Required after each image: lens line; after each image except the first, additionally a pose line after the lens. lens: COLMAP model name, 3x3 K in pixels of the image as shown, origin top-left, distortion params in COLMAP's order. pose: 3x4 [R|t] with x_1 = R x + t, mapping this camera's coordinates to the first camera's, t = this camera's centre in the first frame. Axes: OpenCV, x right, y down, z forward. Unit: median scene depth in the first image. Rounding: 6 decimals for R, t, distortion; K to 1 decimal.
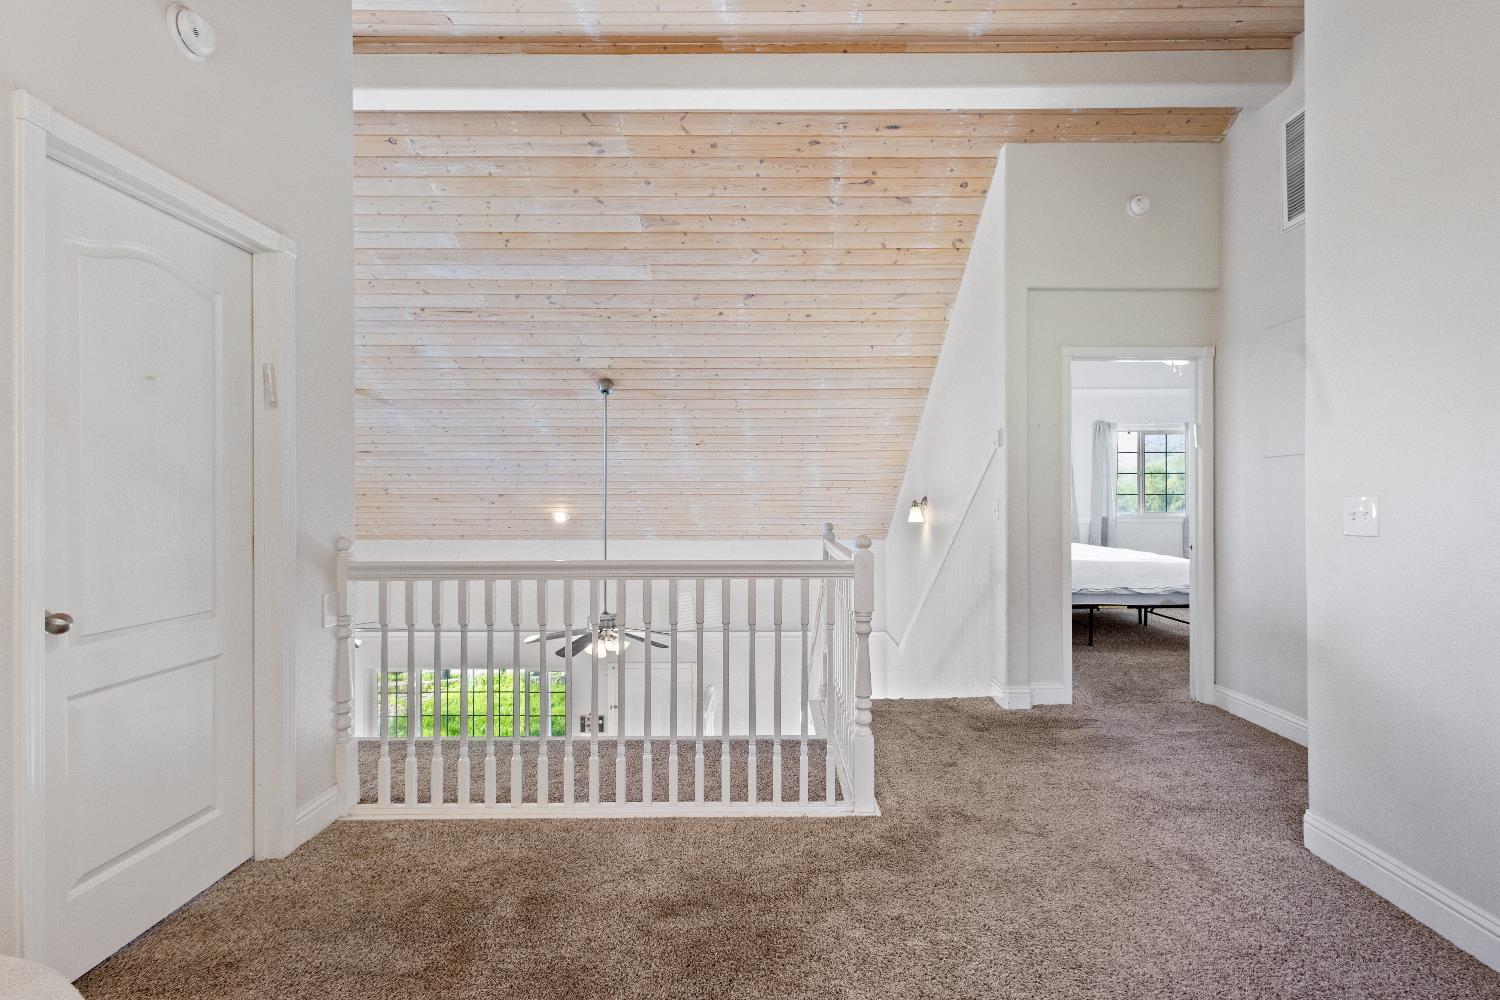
lens RADIAL K [[713.0, 0, 753.5], [0, 713.0, 498.0], [0, 0, 1]] dist [0.004967, 0.002362]
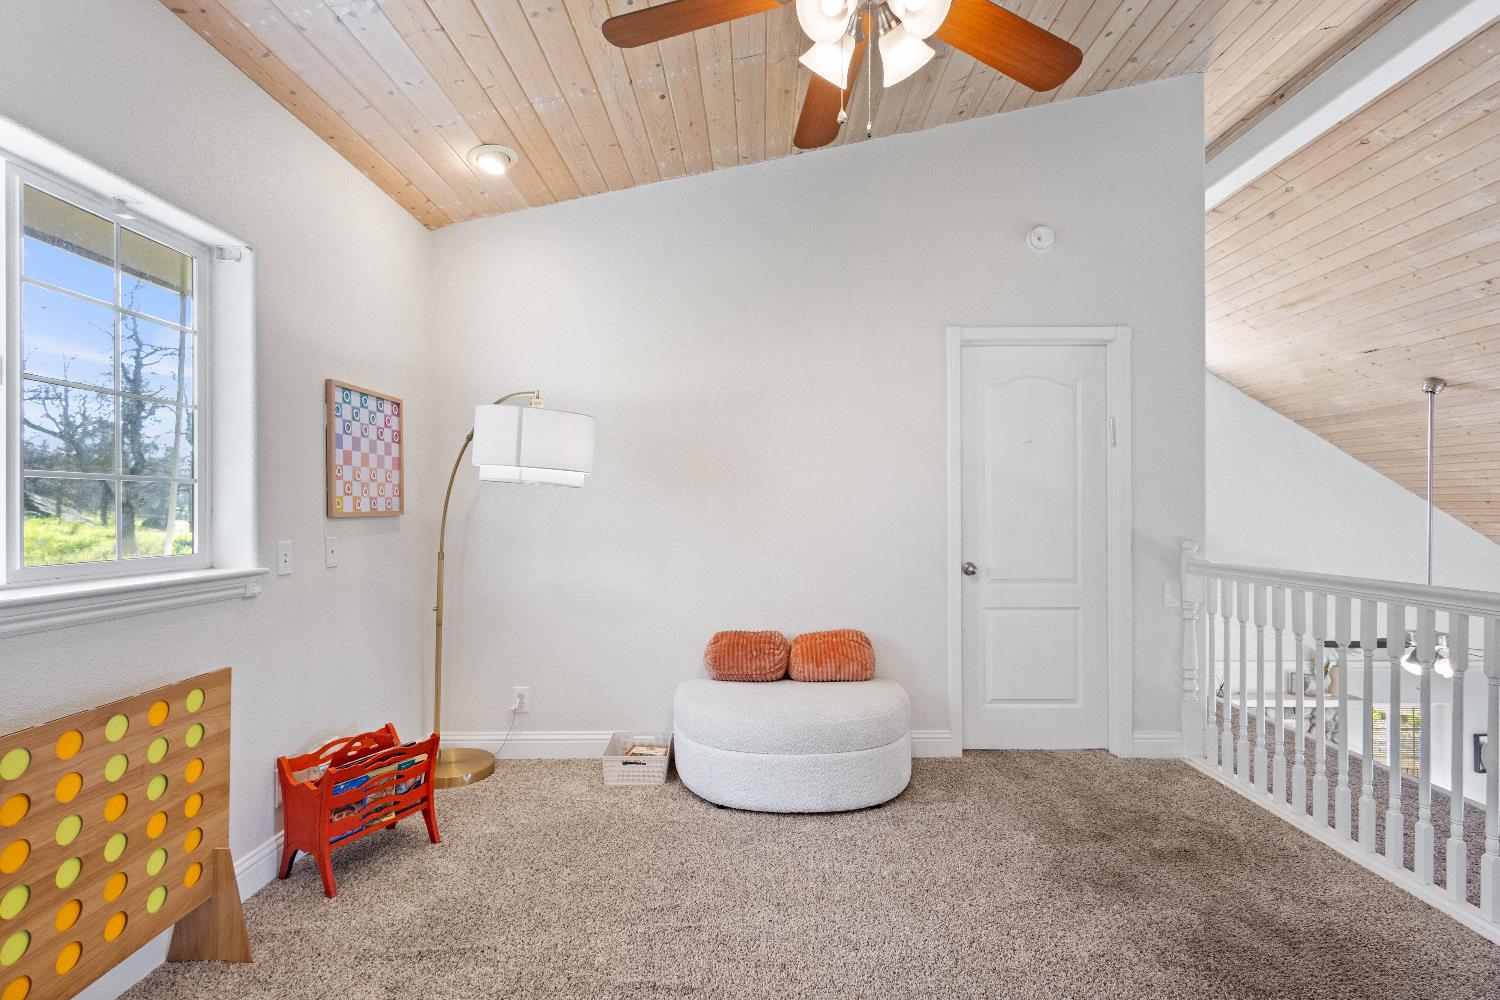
lens RADIAL K [[713.0, 0, 752.7], [0, 713.0, 507.9], [0, 0, 1]] dist [0.004967, 0.002362]
pose [[-0.010571, -0.001021, -0.999944, 0.713803], [0.007282, 0.999973, -0.001098, -0.004850], [0.999918, -0.007293, -0.010563, 0.249507]]
